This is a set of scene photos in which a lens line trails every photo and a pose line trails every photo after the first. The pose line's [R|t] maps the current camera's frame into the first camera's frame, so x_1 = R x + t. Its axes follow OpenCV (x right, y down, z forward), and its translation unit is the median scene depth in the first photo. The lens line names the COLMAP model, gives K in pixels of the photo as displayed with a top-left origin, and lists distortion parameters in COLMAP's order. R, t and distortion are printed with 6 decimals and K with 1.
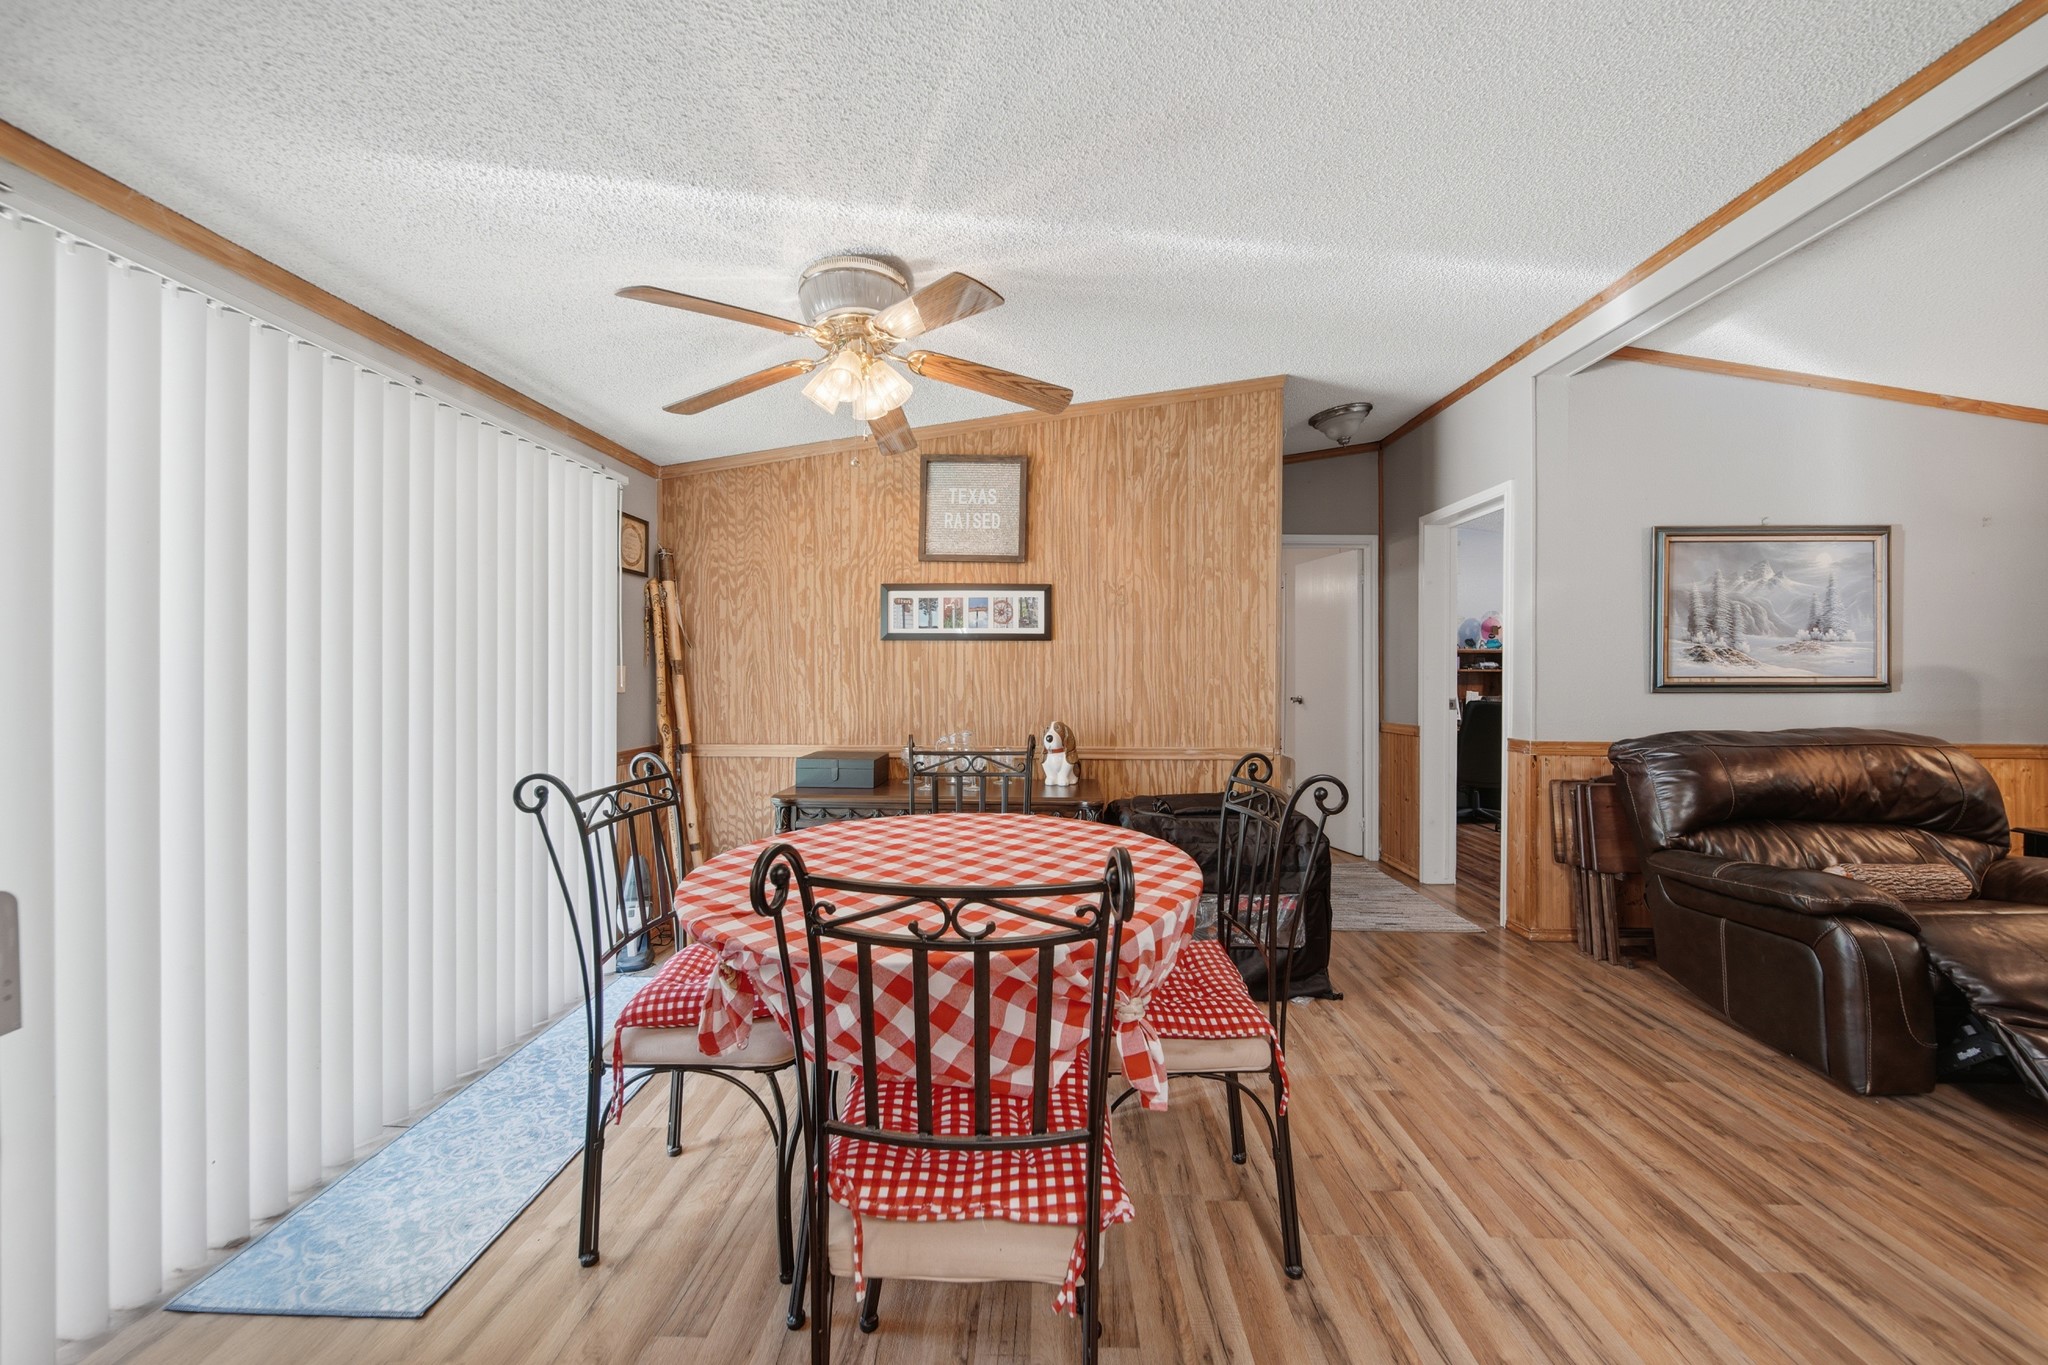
lens RADIAL K [[726.1, 0, 1038.5], [0, 726.1, 682.5], [0, 0, 1]] dist [-0.001234, -0.000289]
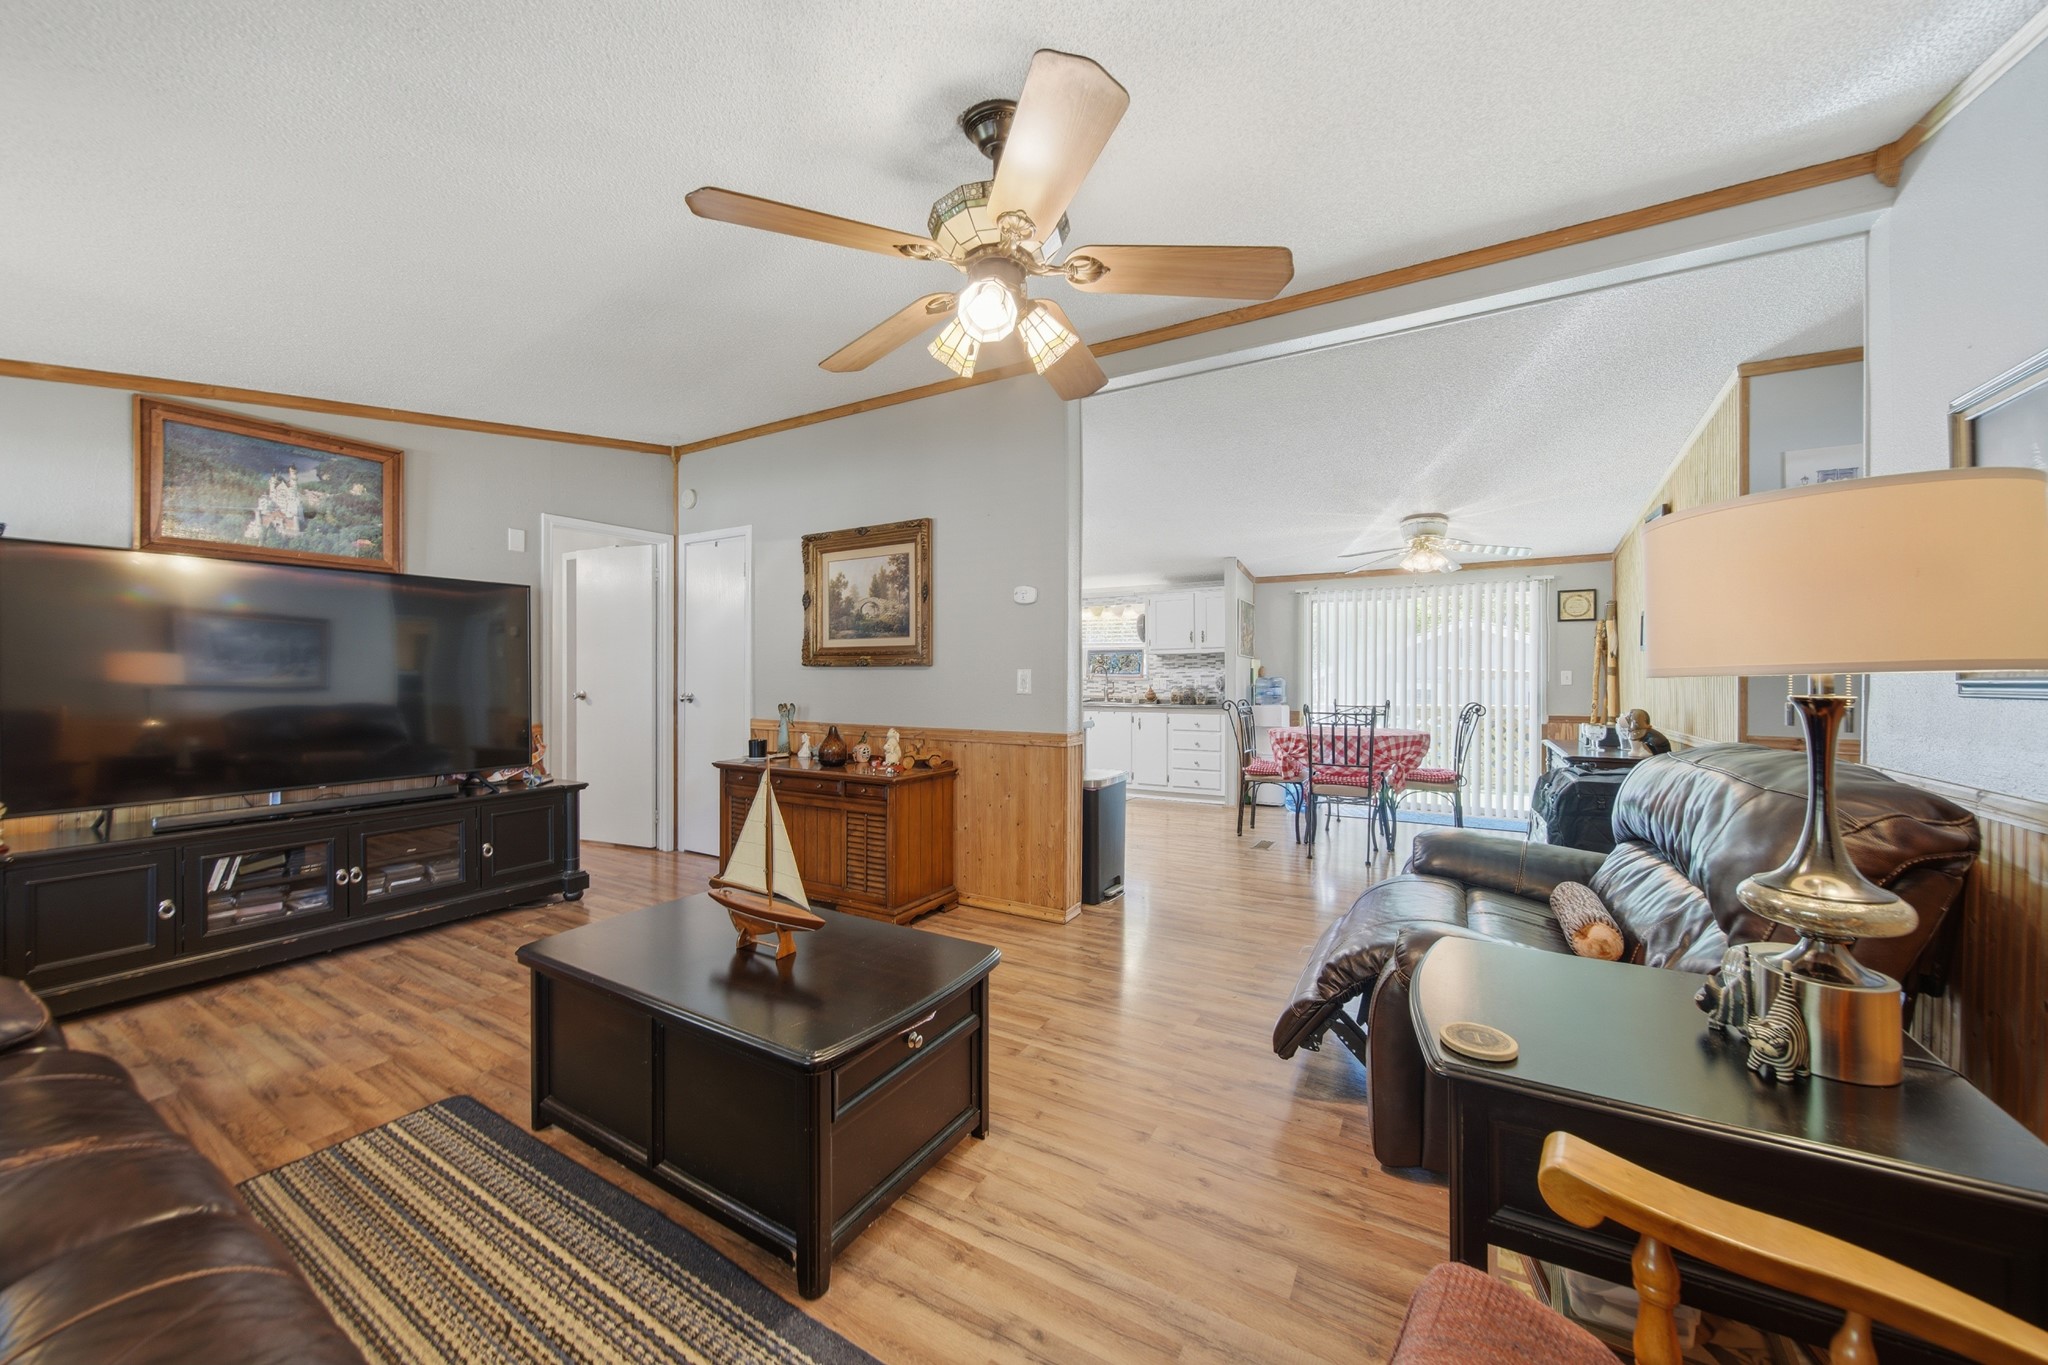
lens RADIAL K [[729.9, 0, 1023.9], [0, 729.9, 678.9], [0, 0, 1]] dist [-0.000219, -0.000025]
pose [[-0.485102, -0.002725, -0.874453, 1.684444], [-0.006517, 0.999979, 0.000499, 0.004397], [0.874433, 0.005941, -0.485109, 0.645814]]
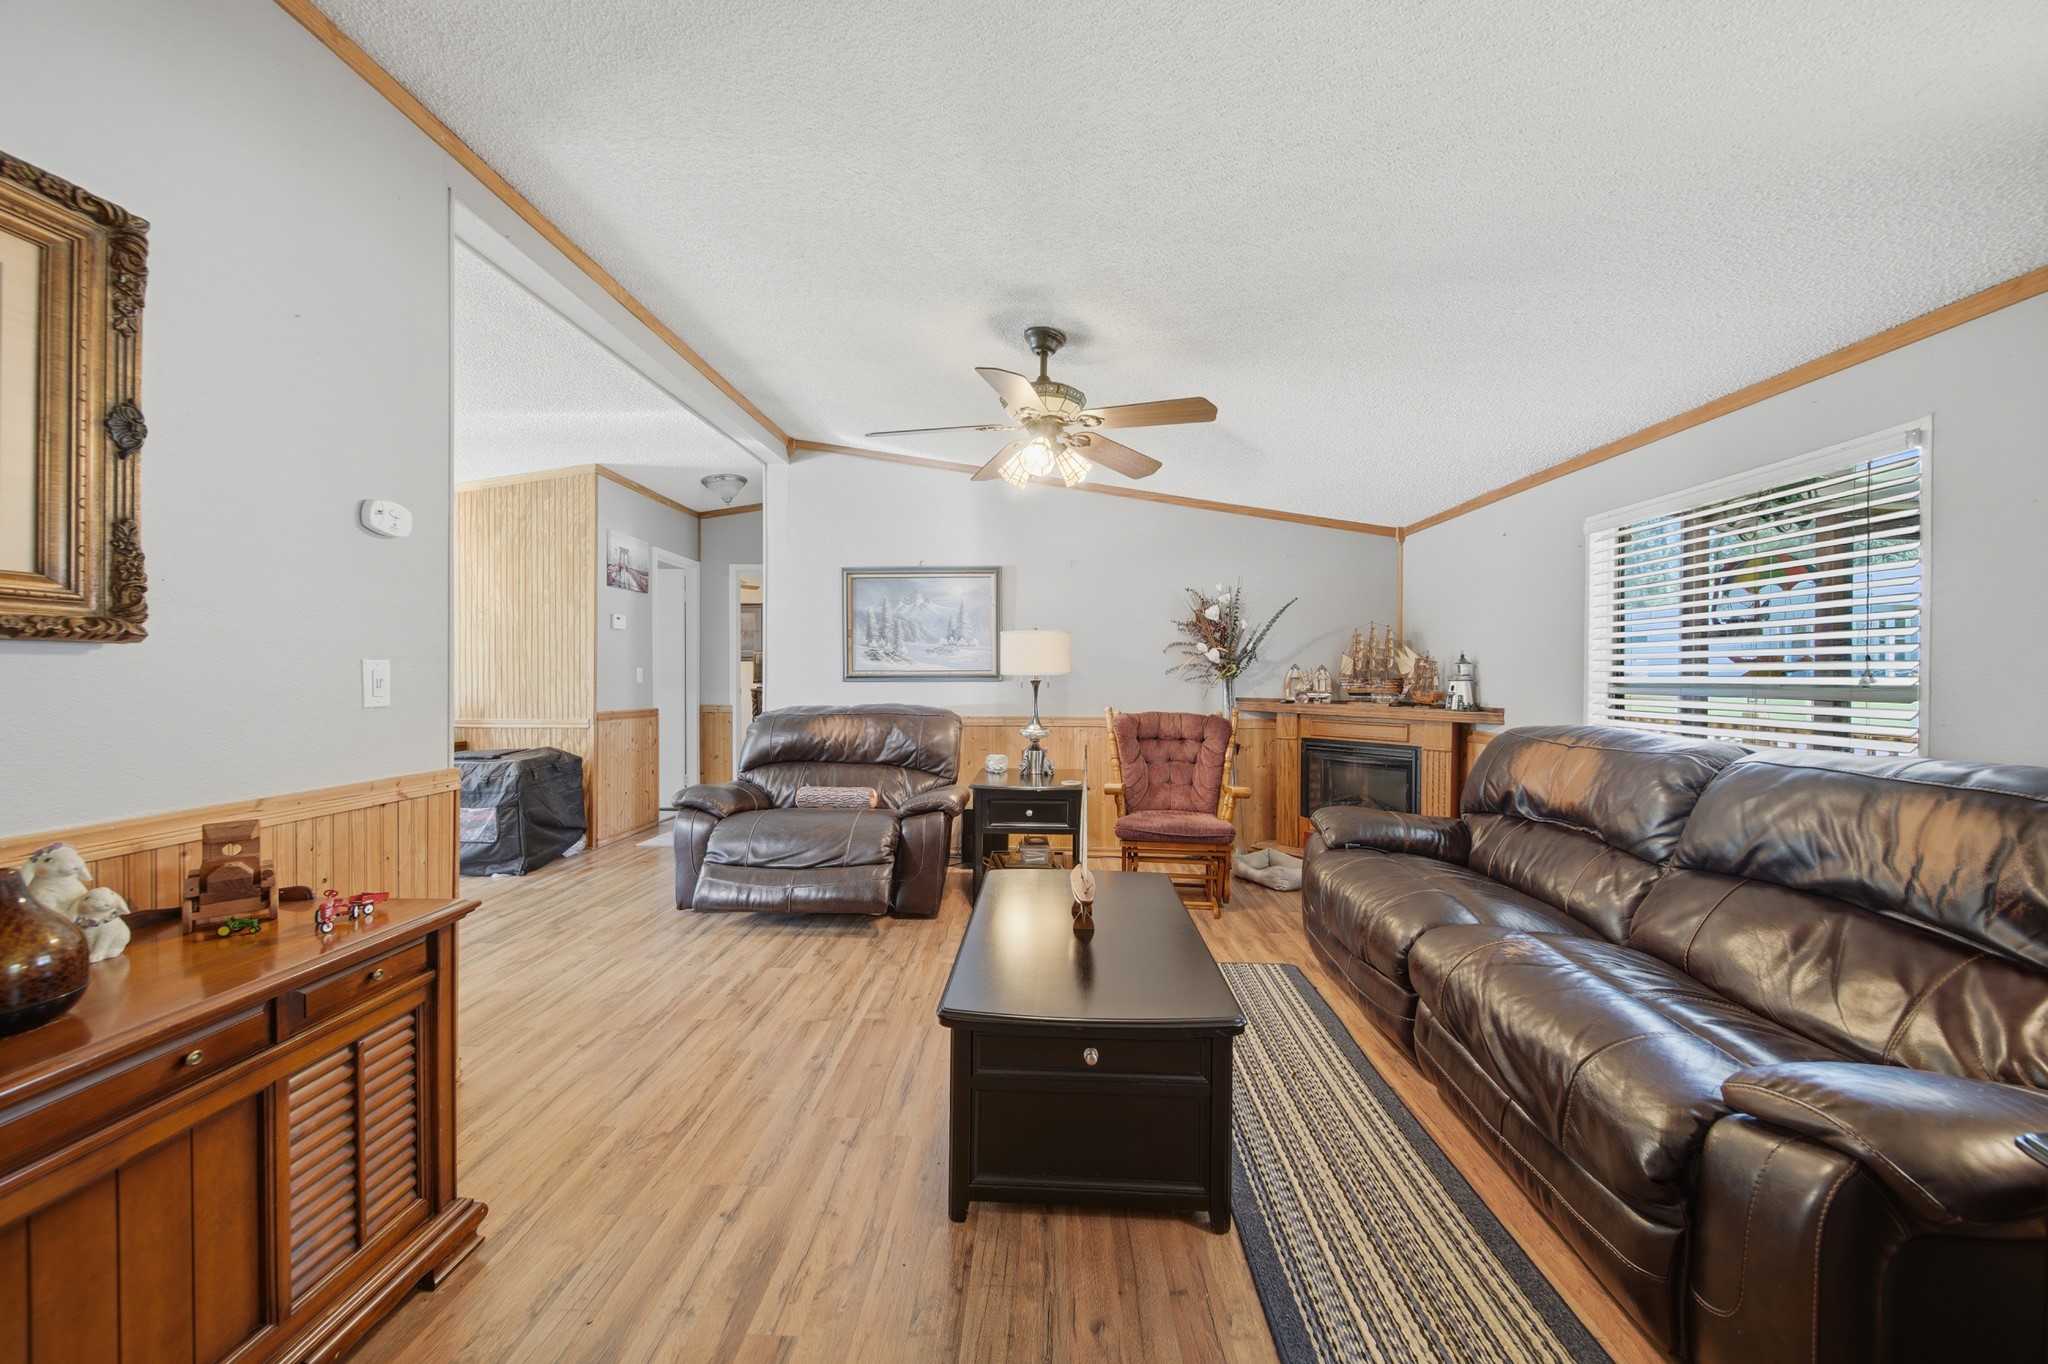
lens RADIAL K [[729.9, 0, 1023.9], [0, 729.9, 678.4], [0, 0, 1]] dist [-0.000219, -0.000025]
pose [[0.999991, -0.000877, -0.004256, 1.223519], [0.000895, 0.999990, 0.004310, 0.001850], [0.004252, -0.004313, 0.999982, -0.469149]]
